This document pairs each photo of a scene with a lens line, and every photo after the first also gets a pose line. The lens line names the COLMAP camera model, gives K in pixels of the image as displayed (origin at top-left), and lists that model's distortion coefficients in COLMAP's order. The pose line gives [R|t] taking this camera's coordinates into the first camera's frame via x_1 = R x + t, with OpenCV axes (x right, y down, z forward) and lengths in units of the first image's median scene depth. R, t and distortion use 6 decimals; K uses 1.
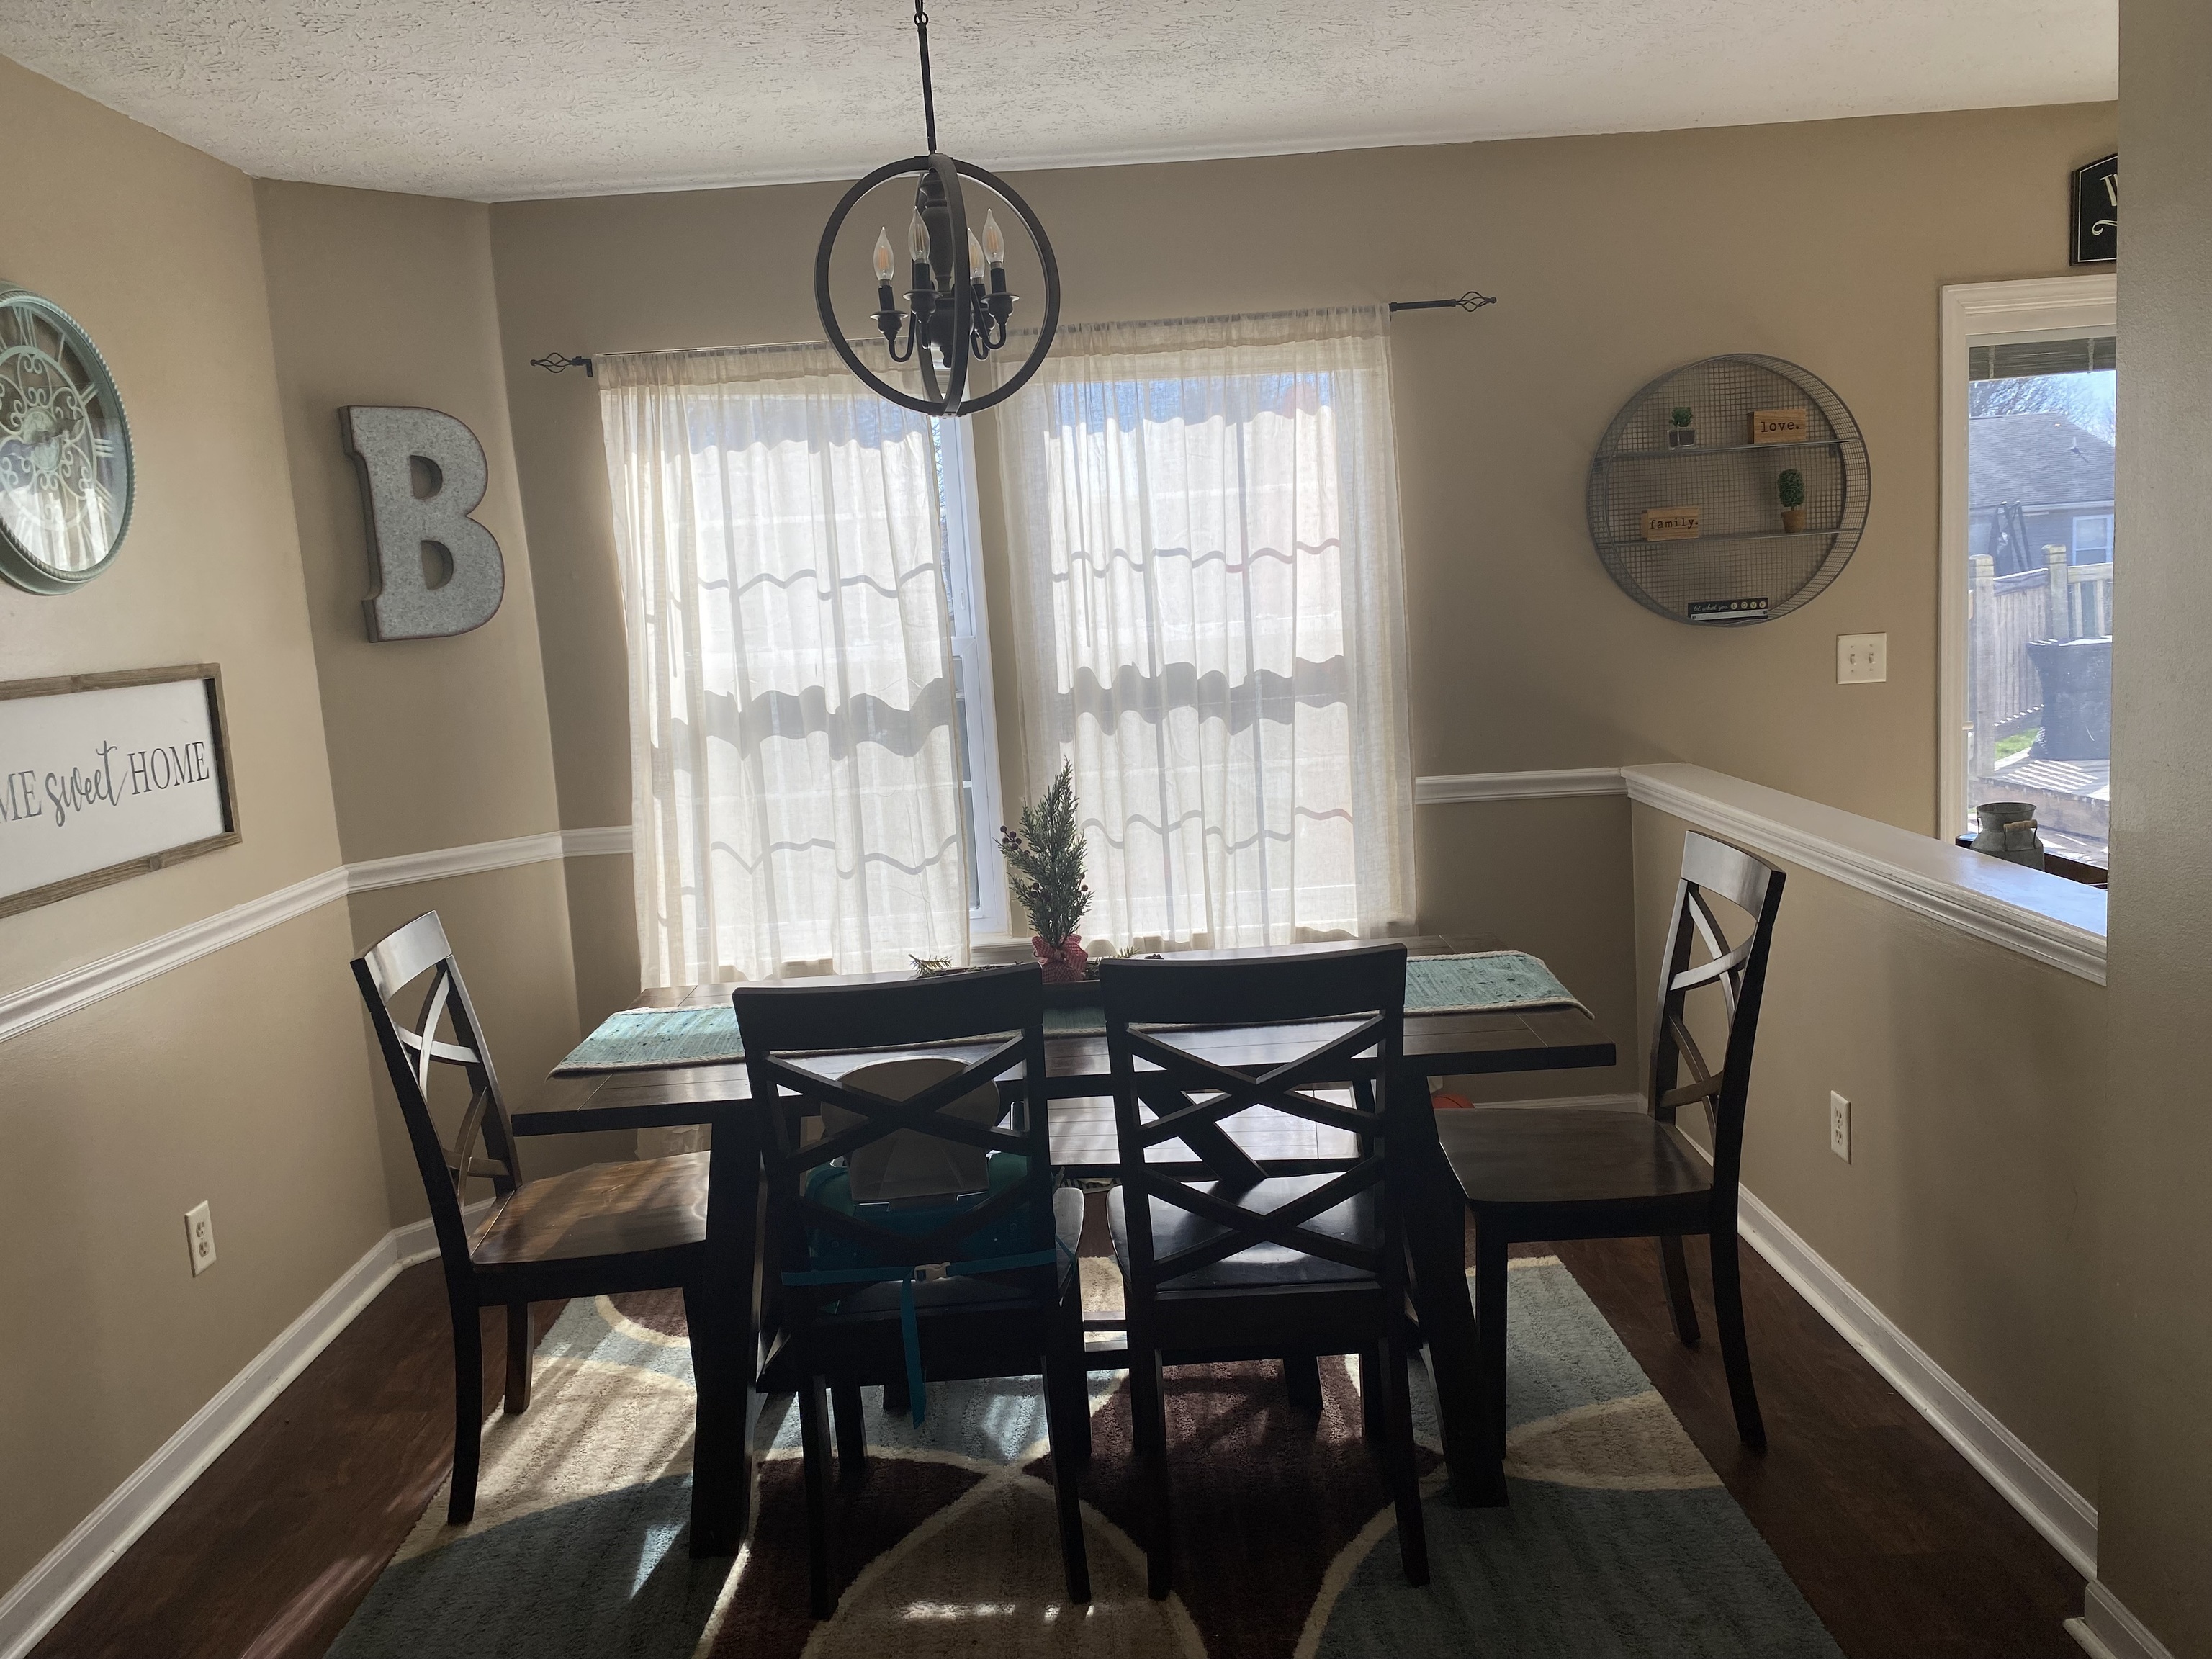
lens RADIAL K [[1683.2, 0, 1083.3], [0, 1683.2, 834.8], [0, 0, 1]] dist [0.034457, -0.052776]
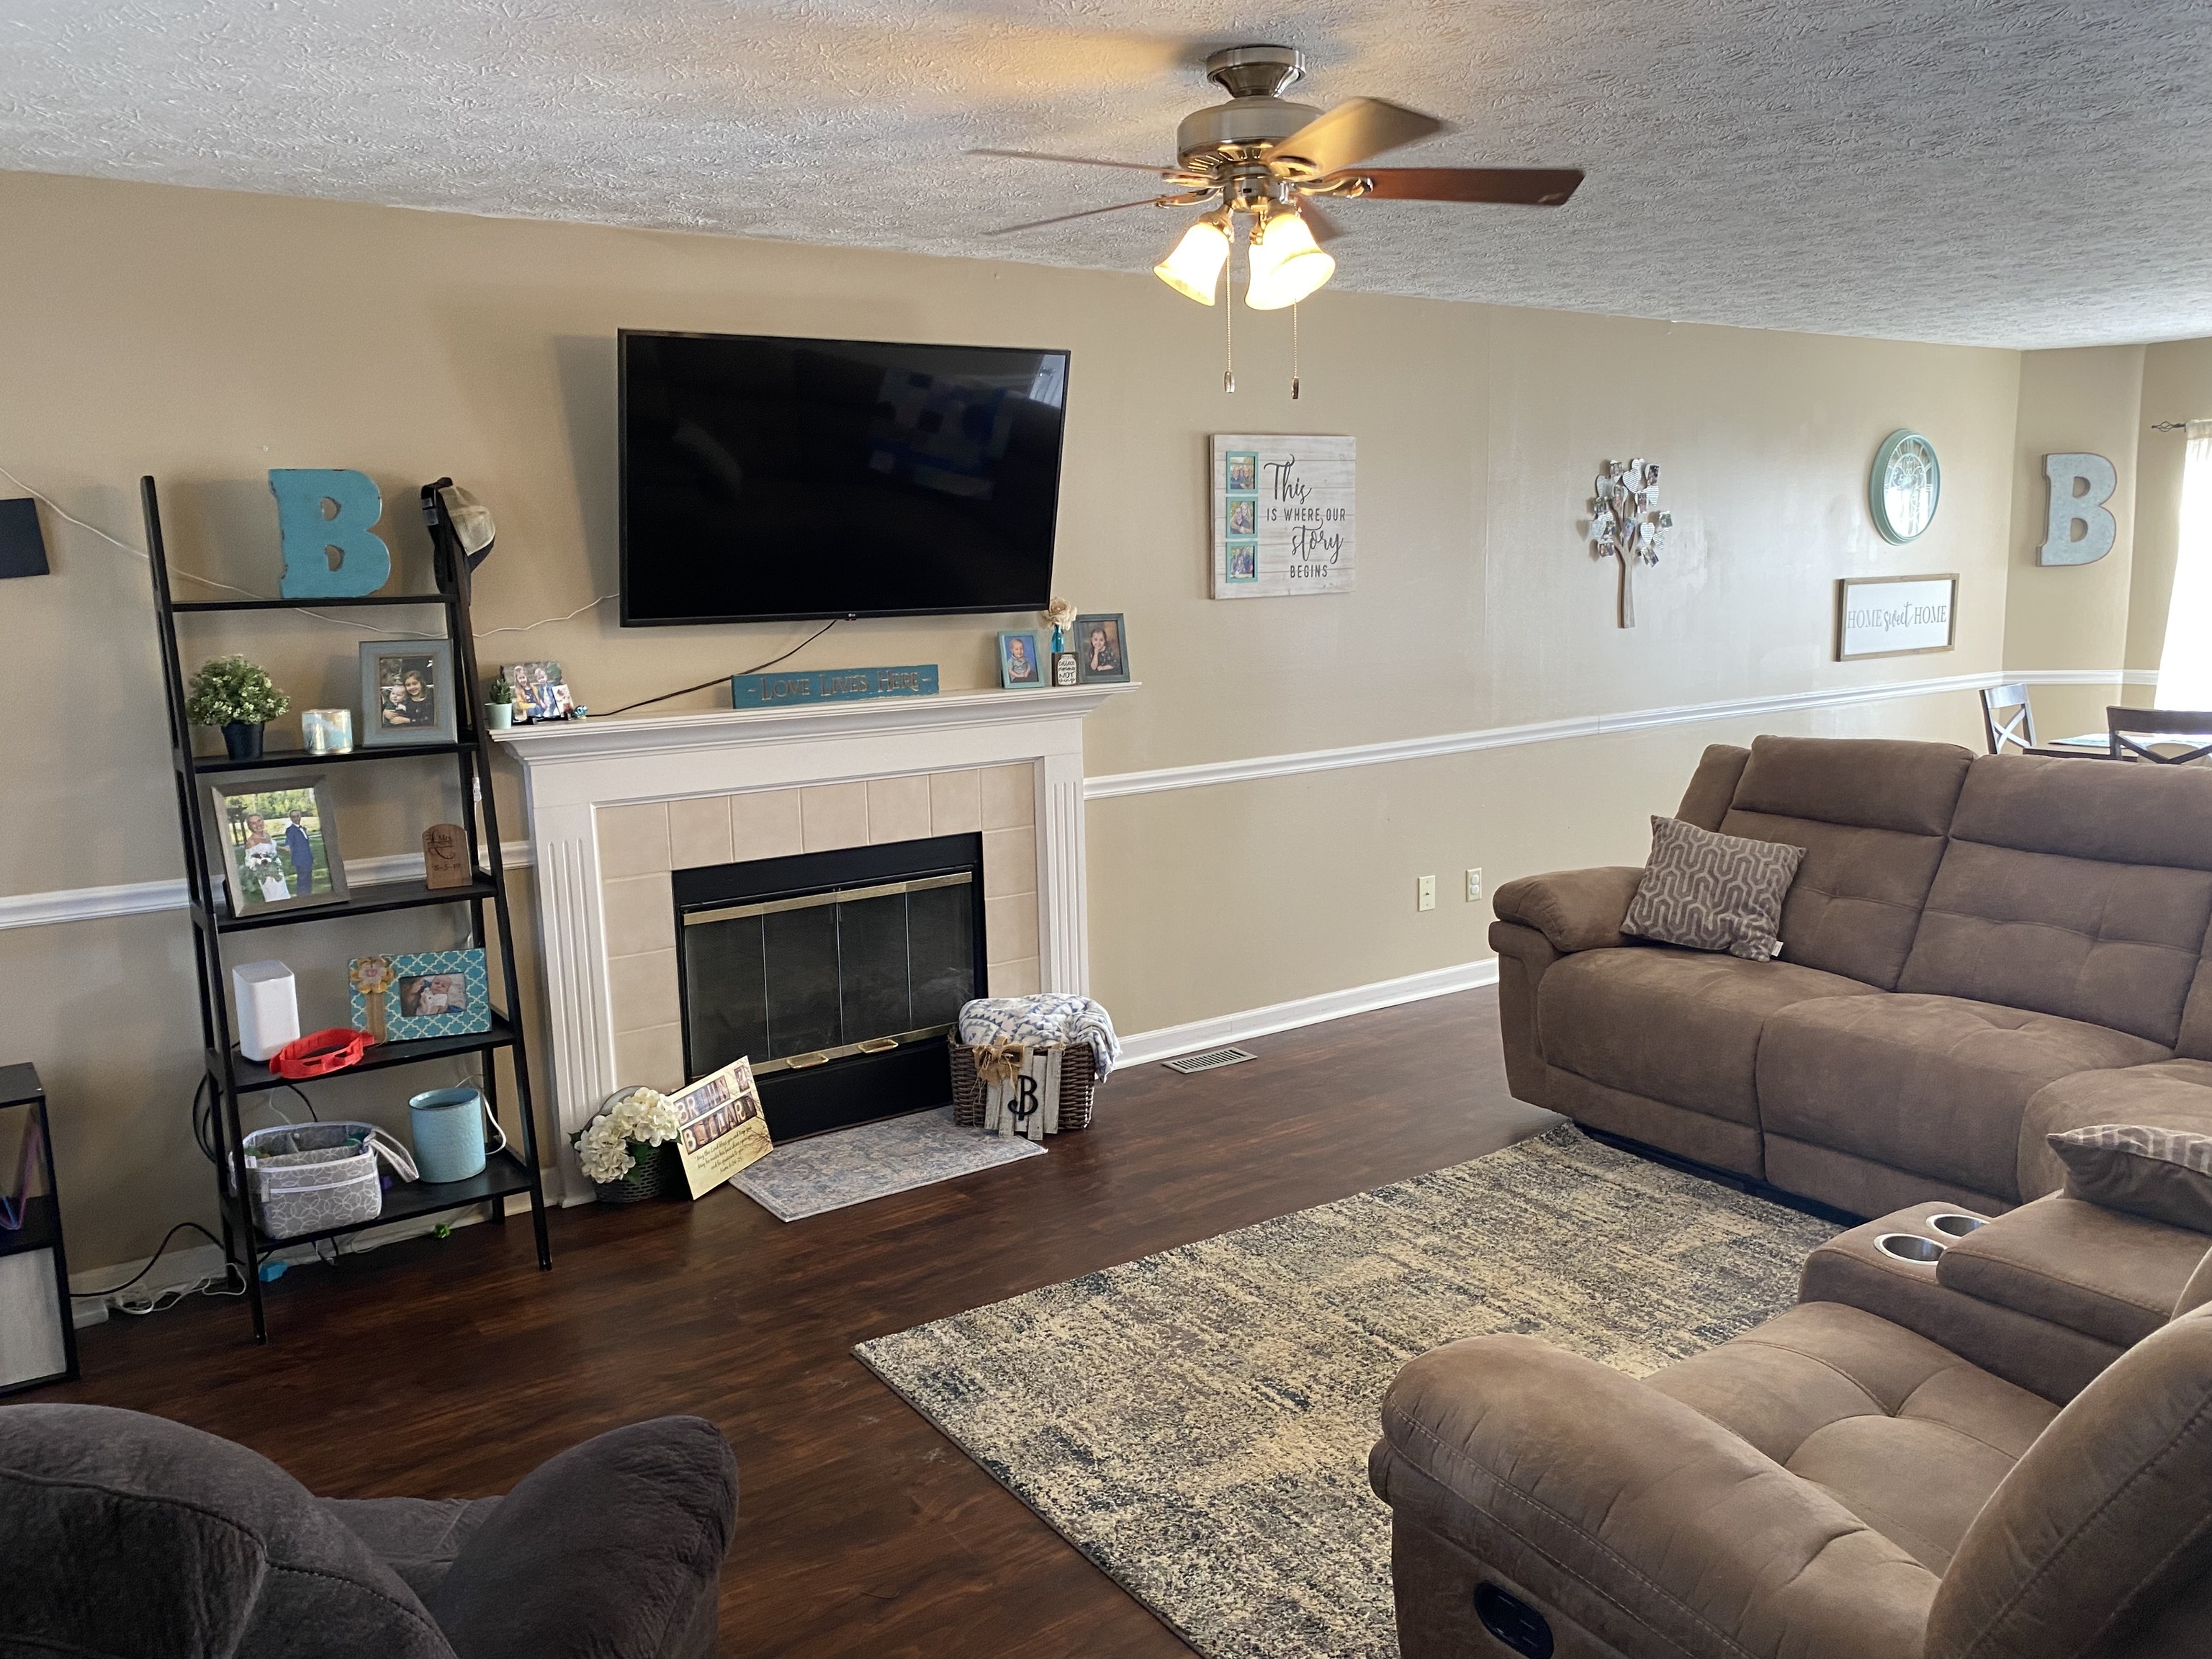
lens RADIAL K [[1683.2, 0, 1098.3], [0, 1683.2, 832.4], [0, 0, 1]] dist [0.034457, -0.052776]
pose [[0.566974, 0.180102, -0.803805, 0.768641], [-0.129593, 0.983156, 0.128878, 0.105134], [0.813478, 0.031097, 0.580764, -1.334831]]
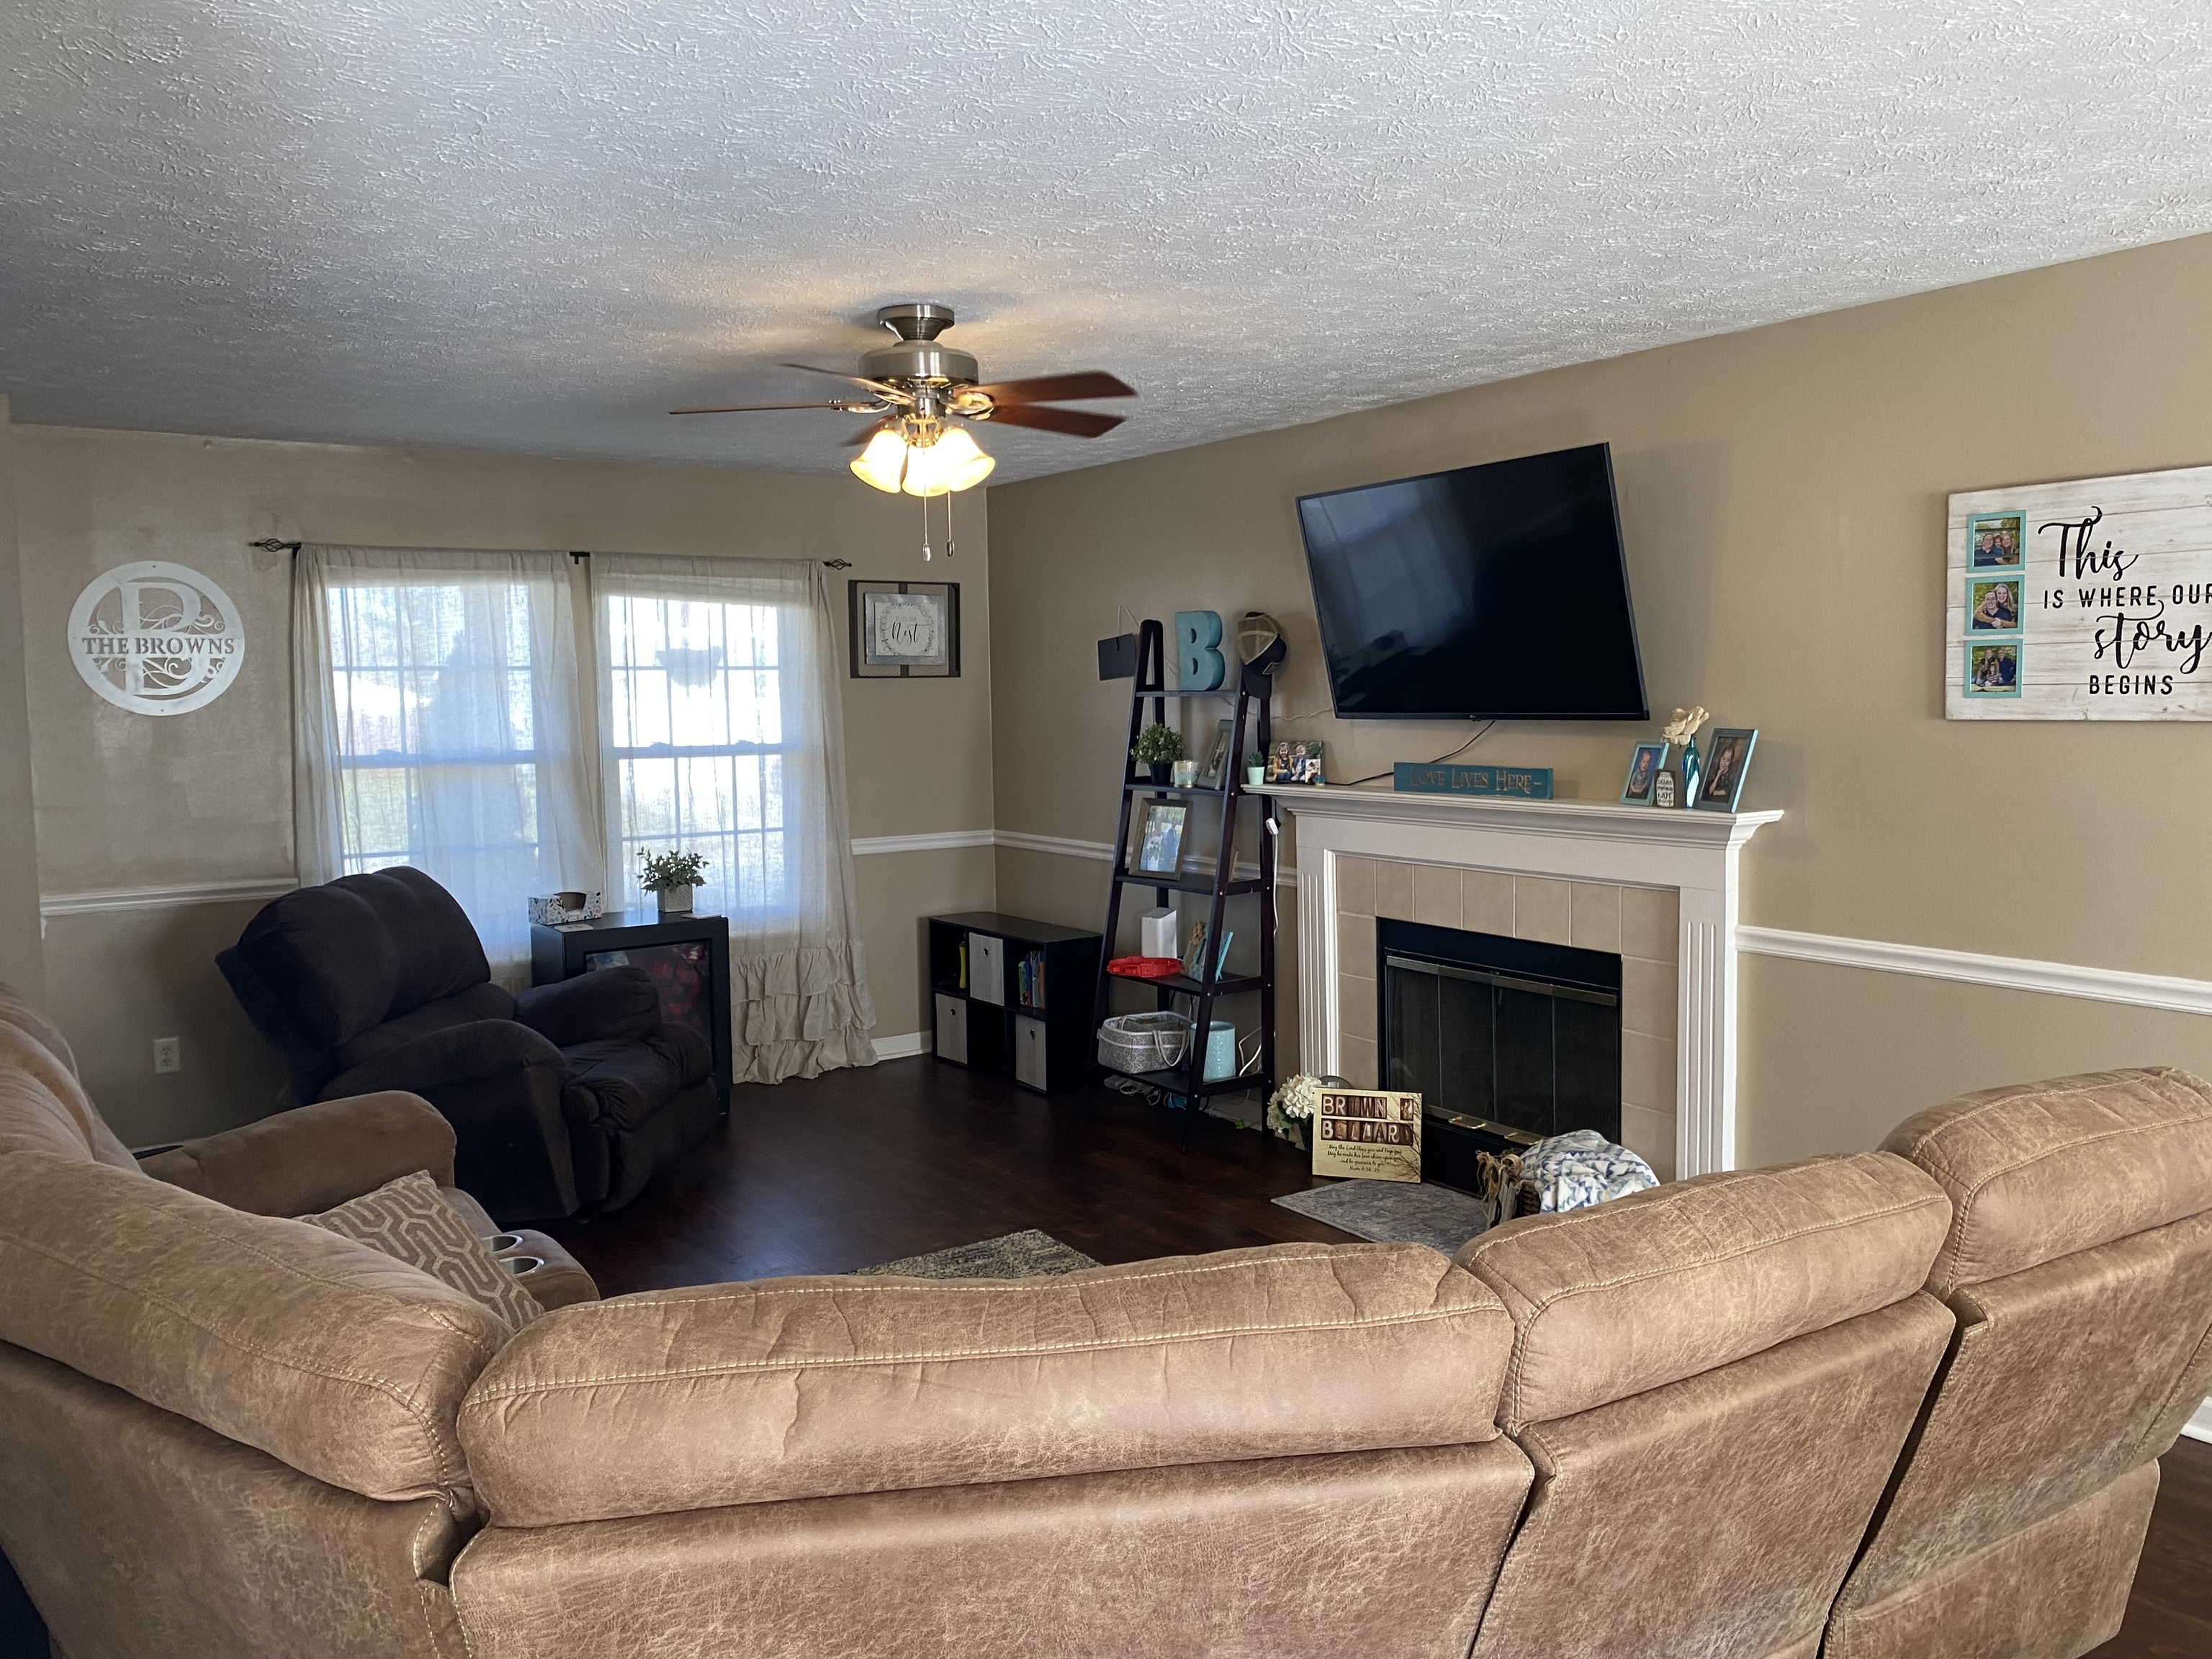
lens RADIAL K [[1683.2, 0, 1117.4], [0, 1683.2, 819.6], [0, 0, 1]] dist [0.034457, -0.052776]
pose [[-0.816137, 0.117036, -0.565883, 0.623525], [-0.020614, 0.972755, 0.230916, -0.111542], [0.577491, 0.200124, -0.791489, 0.292888]]
